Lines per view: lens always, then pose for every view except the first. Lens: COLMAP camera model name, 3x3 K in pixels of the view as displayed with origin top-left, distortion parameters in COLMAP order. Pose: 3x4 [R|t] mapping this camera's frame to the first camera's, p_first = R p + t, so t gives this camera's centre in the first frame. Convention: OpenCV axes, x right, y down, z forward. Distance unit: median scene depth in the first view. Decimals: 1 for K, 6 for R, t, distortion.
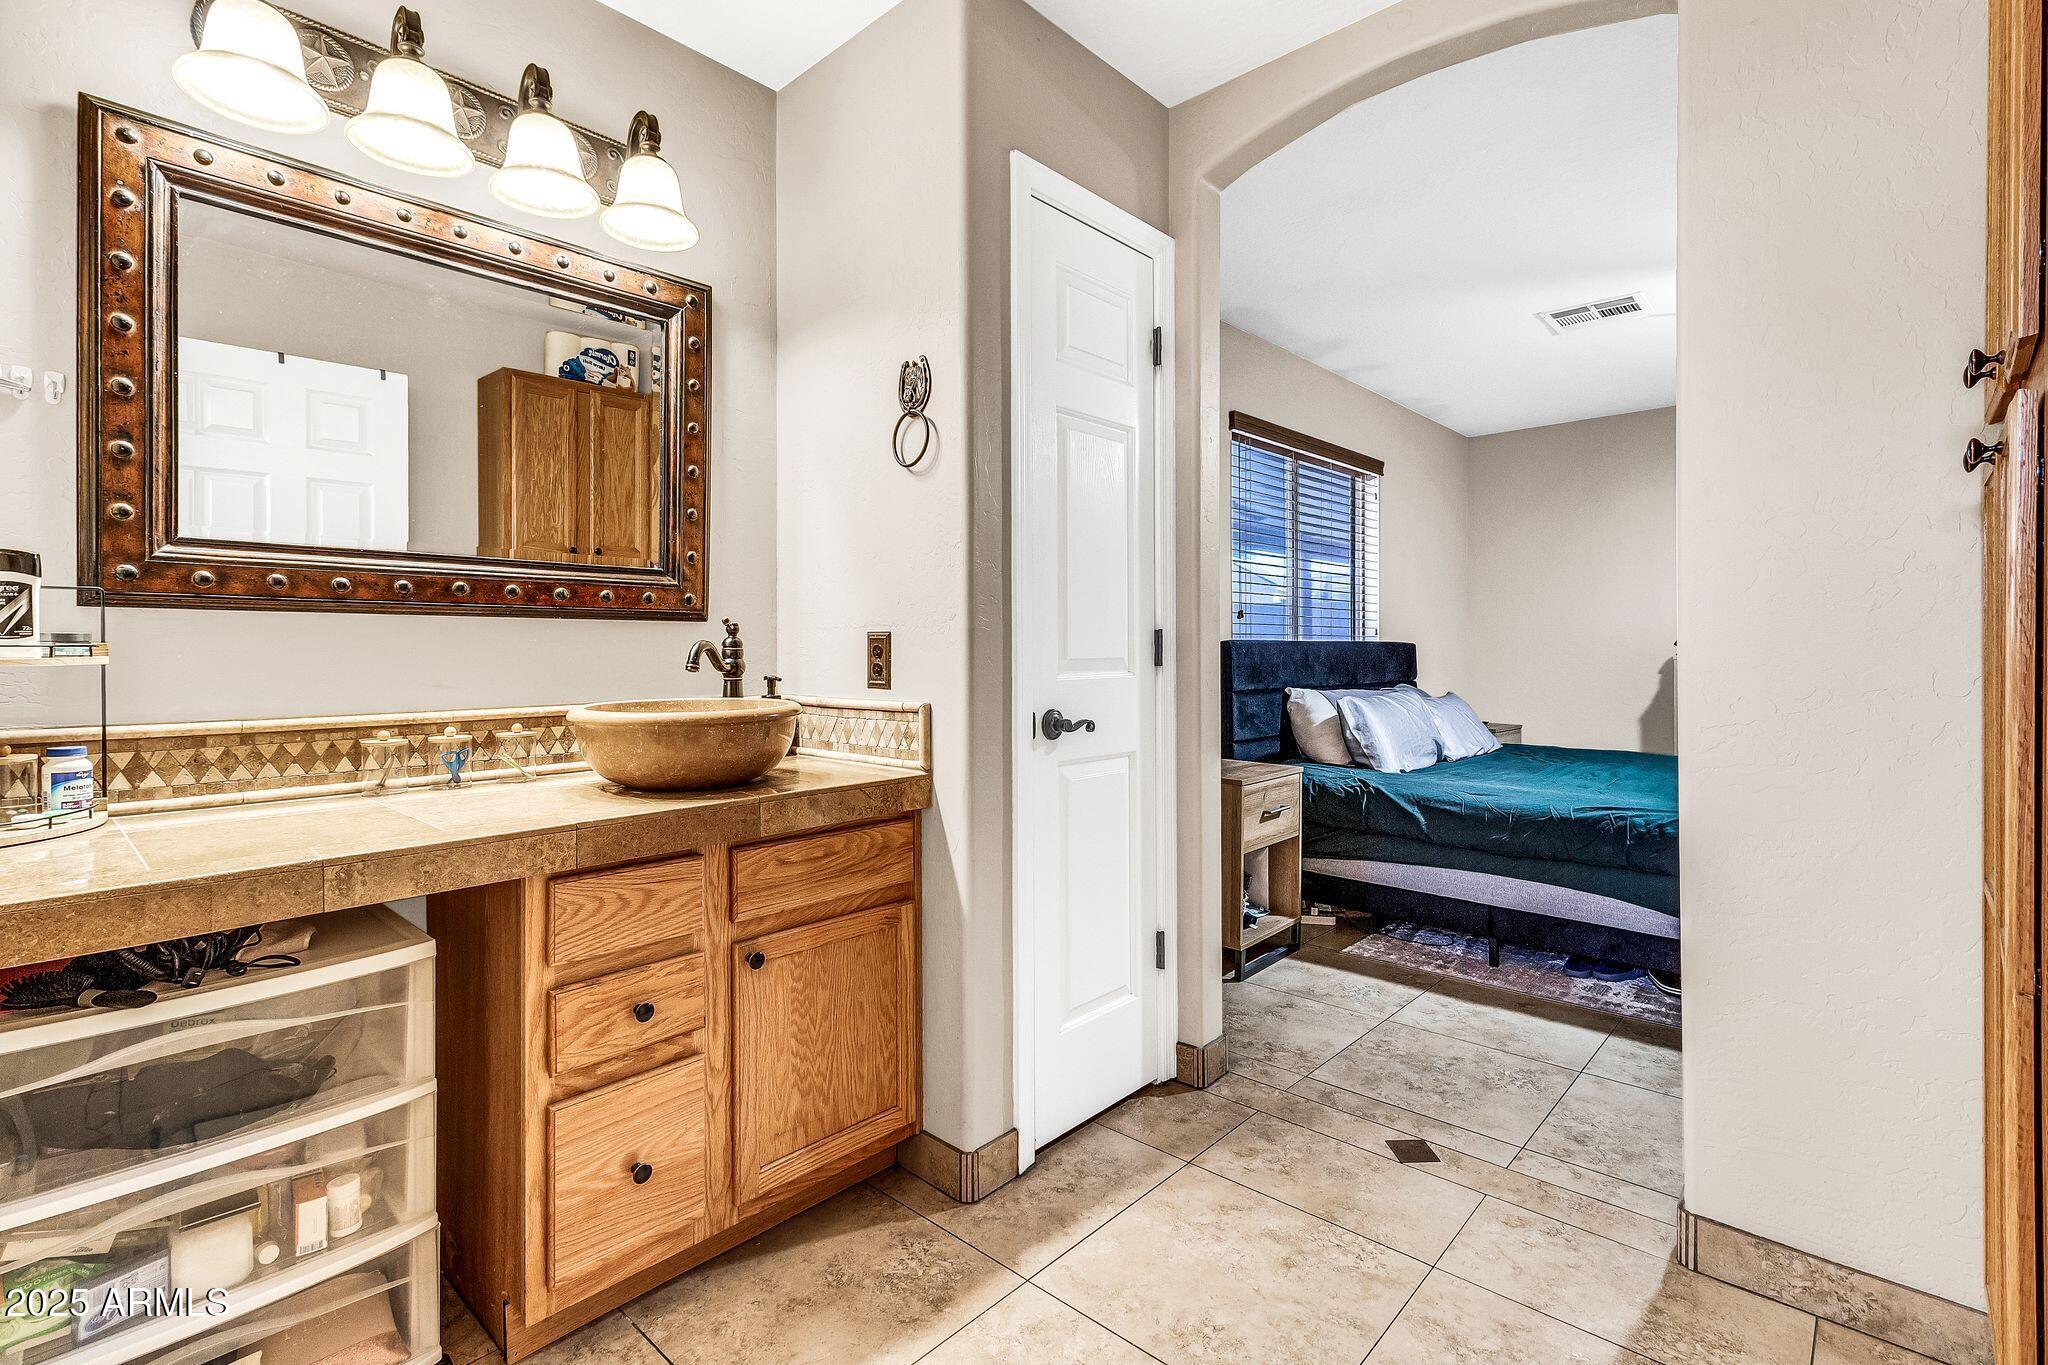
lens RADIAL K [[946.0, 0, 1035.4], [0, 946.0, 652.9], [0, 0, 1]] dist [0.005931, 0.000298]
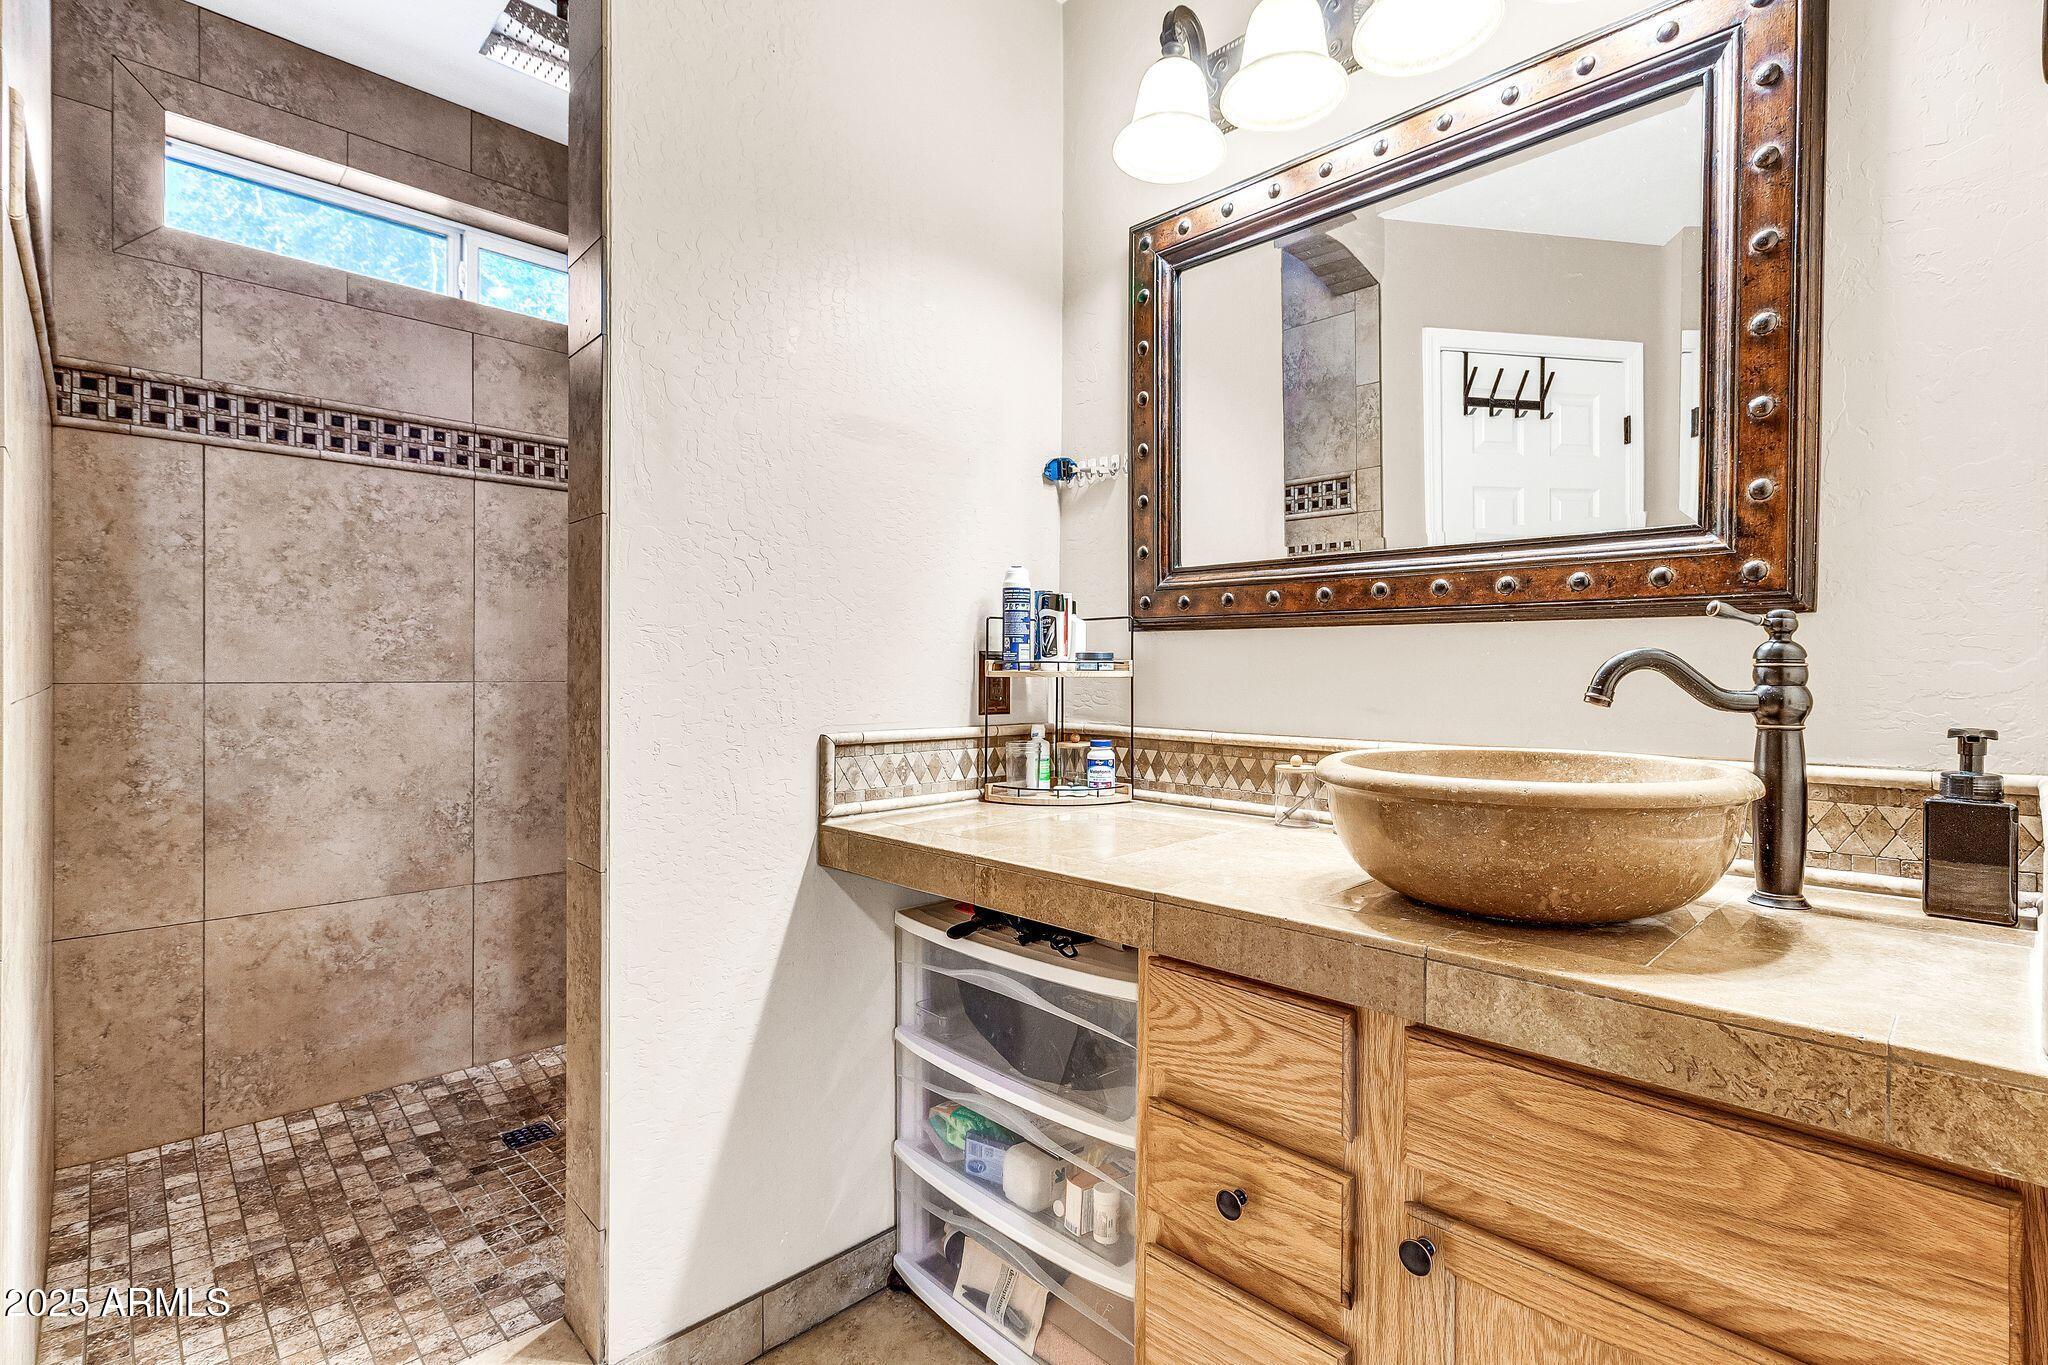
lens RADIAL K [[946.0, 0, 1028.8], [0, 946.0, 680.8], [0, 0, 1]] dist [0.005931, 0.000298]
pose [[-0.050437, 0.010942, -0.998667, 0.243983], [-0.010248, 0.999882, 0.011473, 0.003142], [0.998675, 0.010813, -0.050319, 0.838065]]
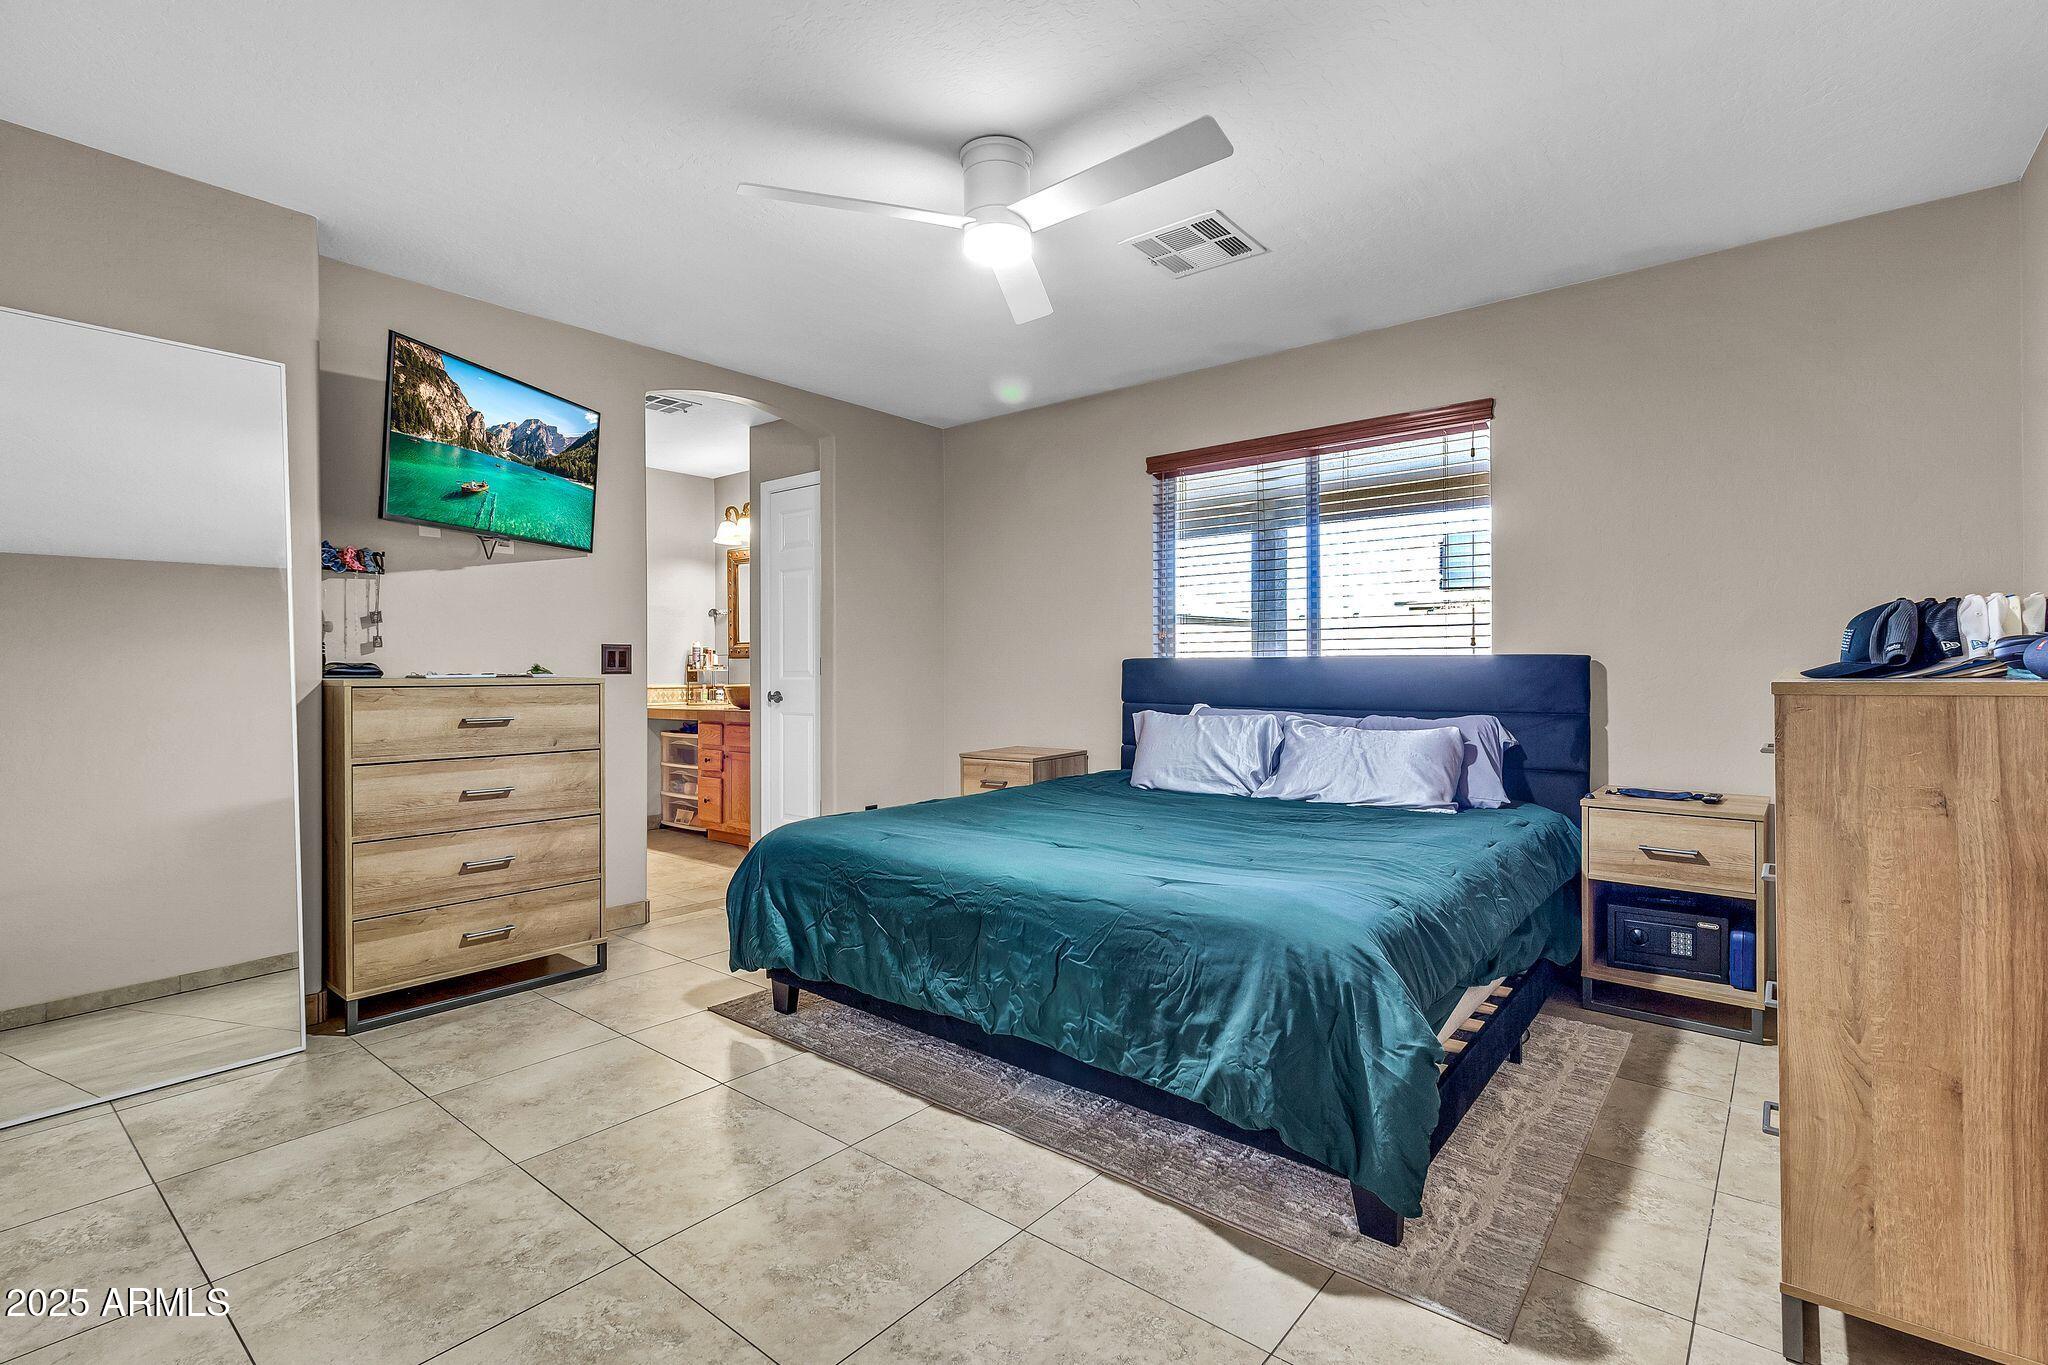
lens RADIAL K [[946.0, 0, 1024.7], [0, 946.0, 672.1], [0, 0, 1]] dist [0.005931, 0.000298]
pose [[0.054447, 0.004486, -0.998507, 3.366667], [-0.000548, 0.999990, 0.004463, -0.005611], [0.998516, 0.000305, 0.054449, 1.982099]]
